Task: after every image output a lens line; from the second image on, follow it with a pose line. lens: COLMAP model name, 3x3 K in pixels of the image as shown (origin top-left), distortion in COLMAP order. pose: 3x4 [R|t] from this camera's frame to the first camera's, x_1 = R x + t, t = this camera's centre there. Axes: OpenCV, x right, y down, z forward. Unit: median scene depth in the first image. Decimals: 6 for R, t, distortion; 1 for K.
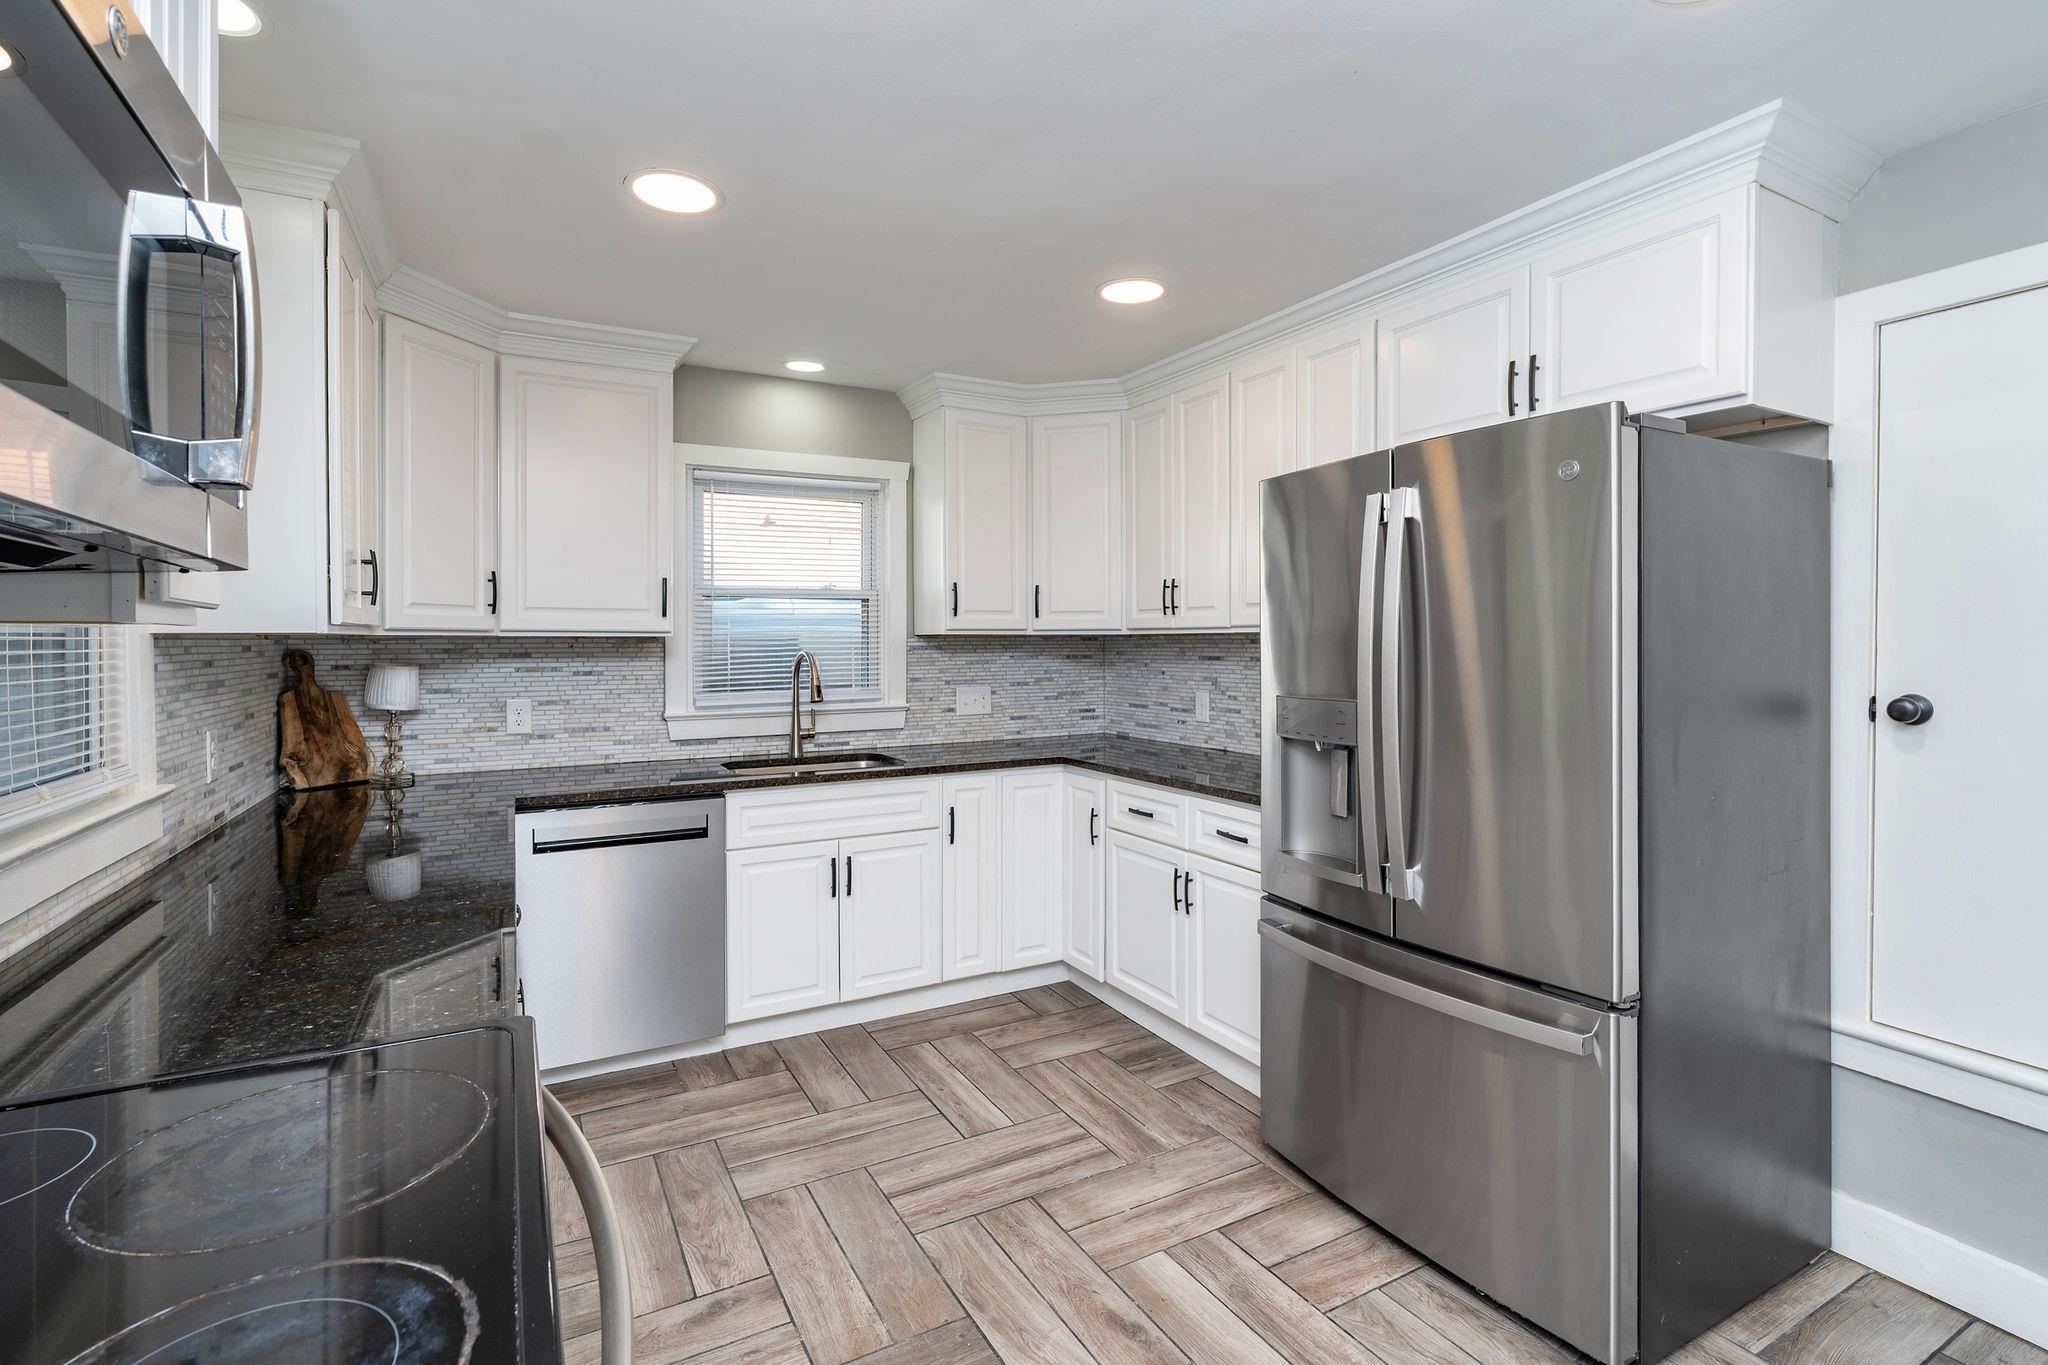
lens RADIAL K [[929.2, 0, 1001.6], [0, 929.2, 648.7], [0, 0, 1]] dist [-0.006004, 0.002583]
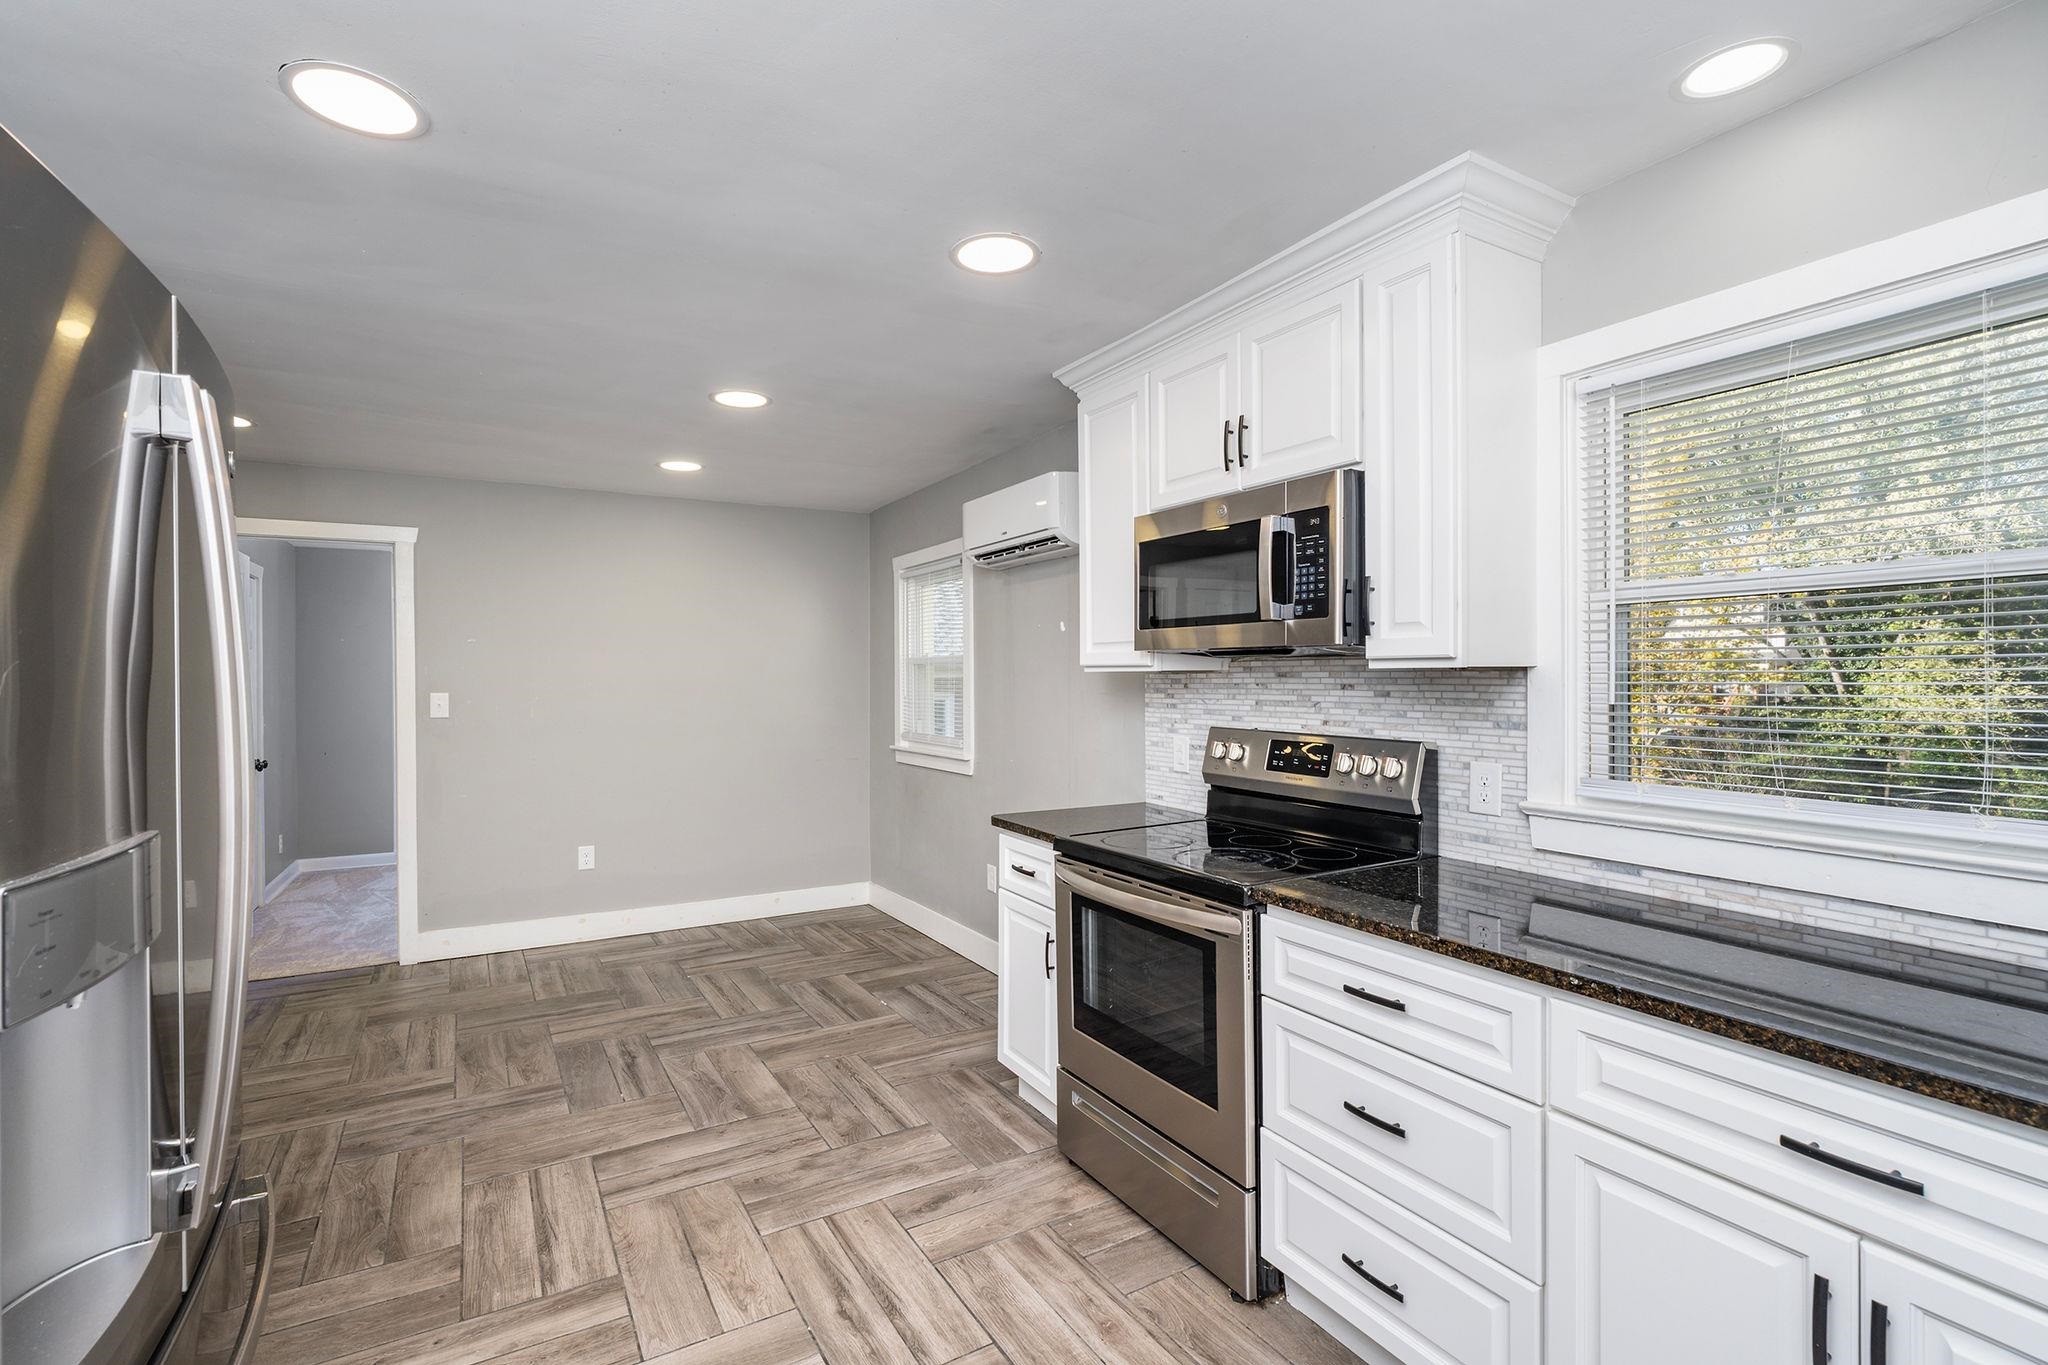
lens RADIAL K [[929.2, 0, 1008.3], [0, 929.2, 682.9], [0, 0, 1]] dist [-0.006004, 0.002583]
pose [[-0.999589, 0.008322, -0.027448, -0.001579], [0.007902, 0.999851, 0.015355, -0.011130], [0.027572, 0.015132, -0.999505, 1.060772]]
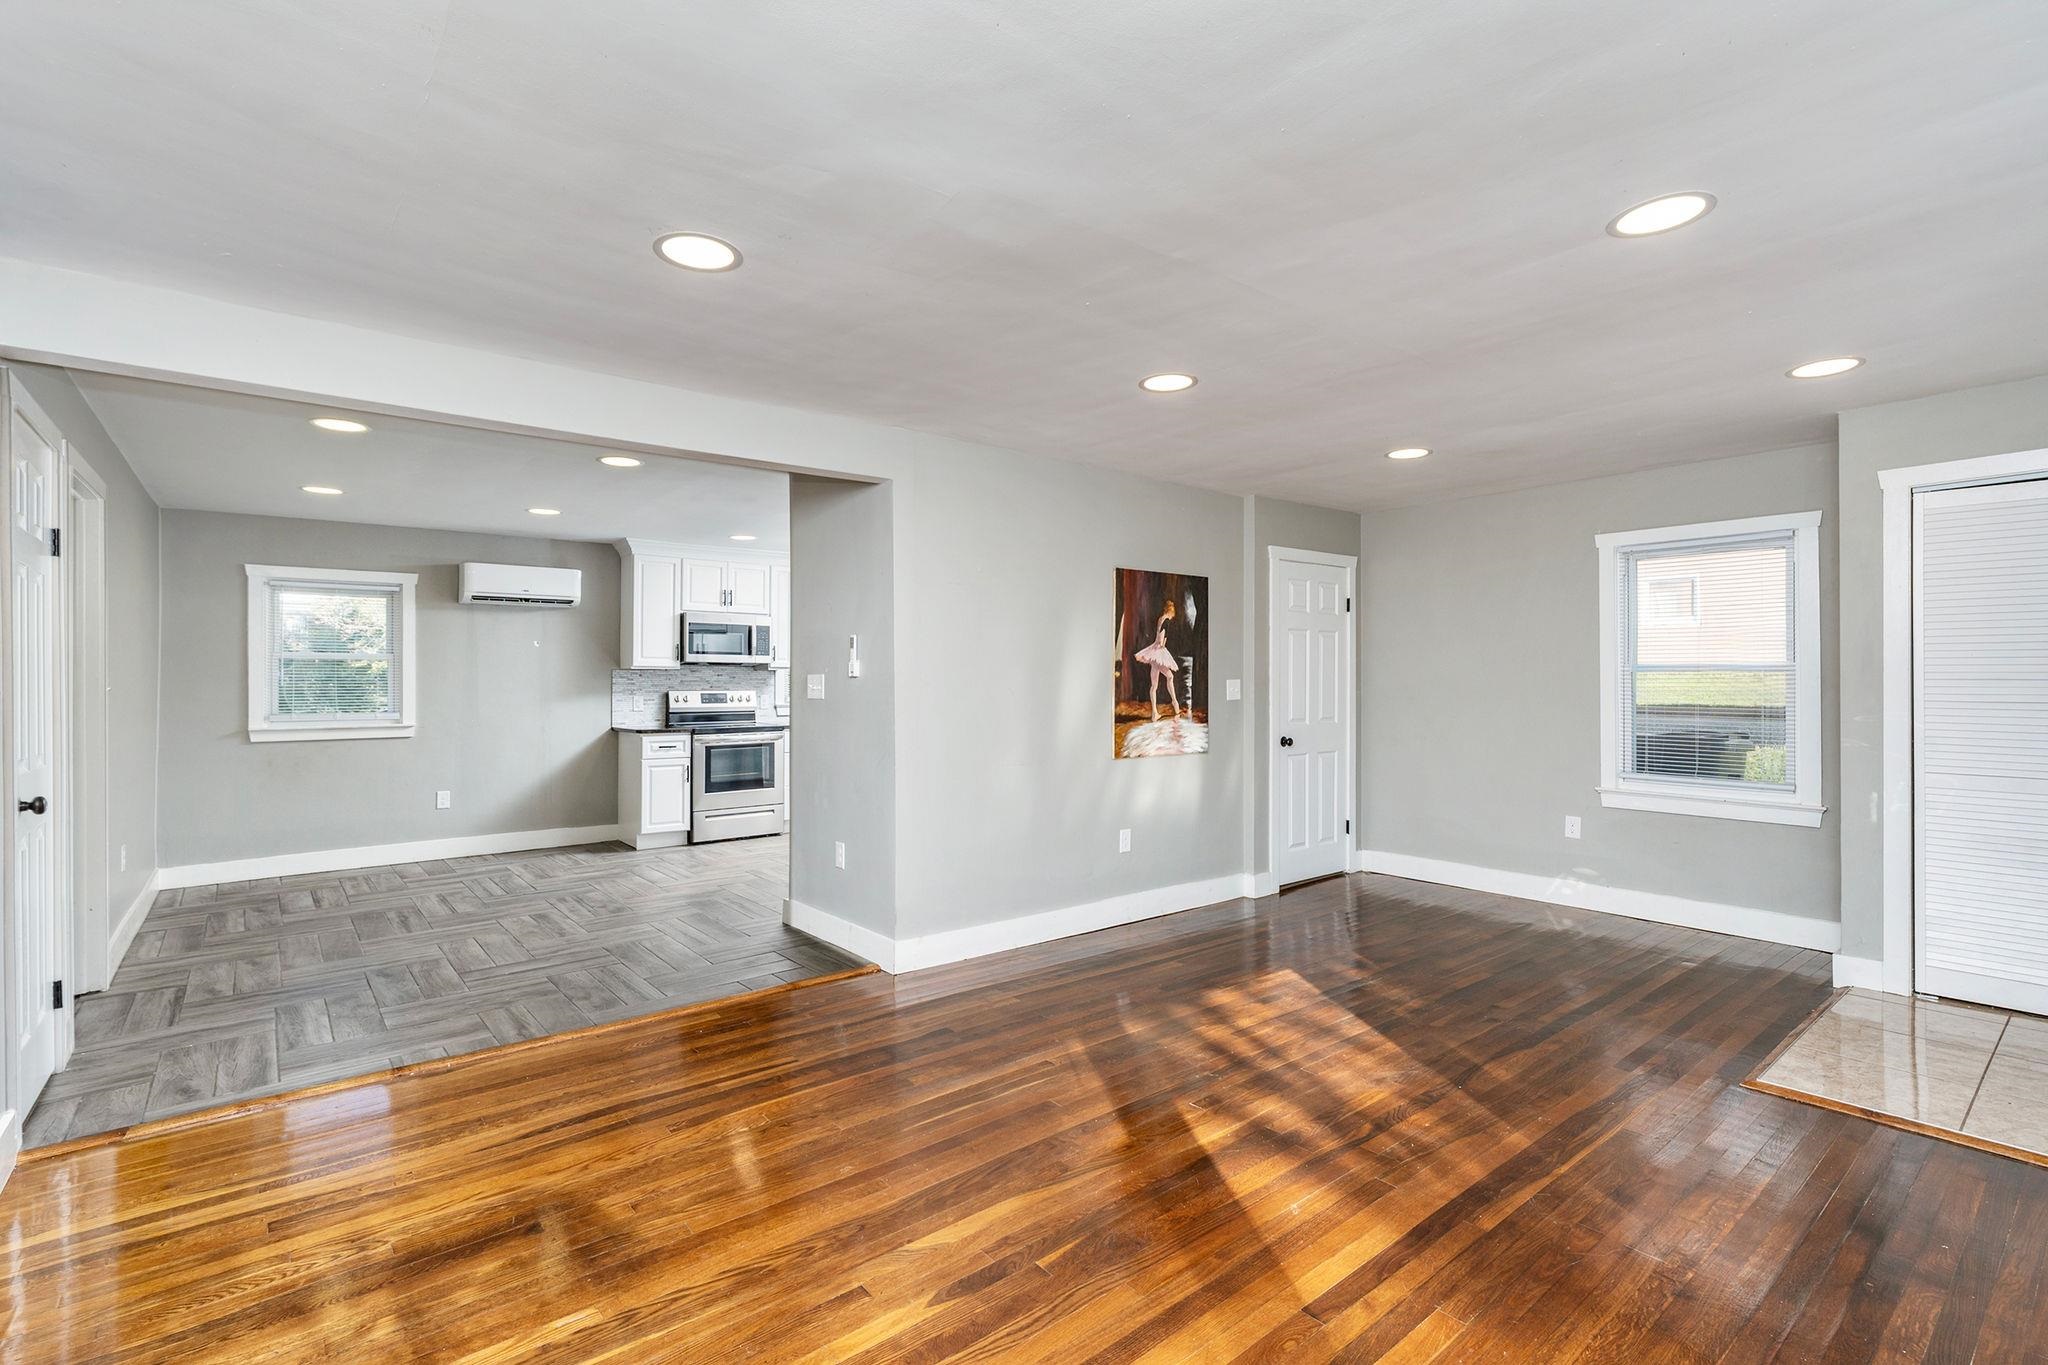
lens RADIAL K [[929.2, 0, 1019.4], [0, 929.2, 688.1], [0, 0, 1]] dist [-0.006004, 0.002583]
pose [[0.186848, 0.010416, -0.982334, 2.565202], [-0.009150, 0.999919, 0.008862, 0.013428], [0.982346, 0.007333, 0.186928, 0.546693]]
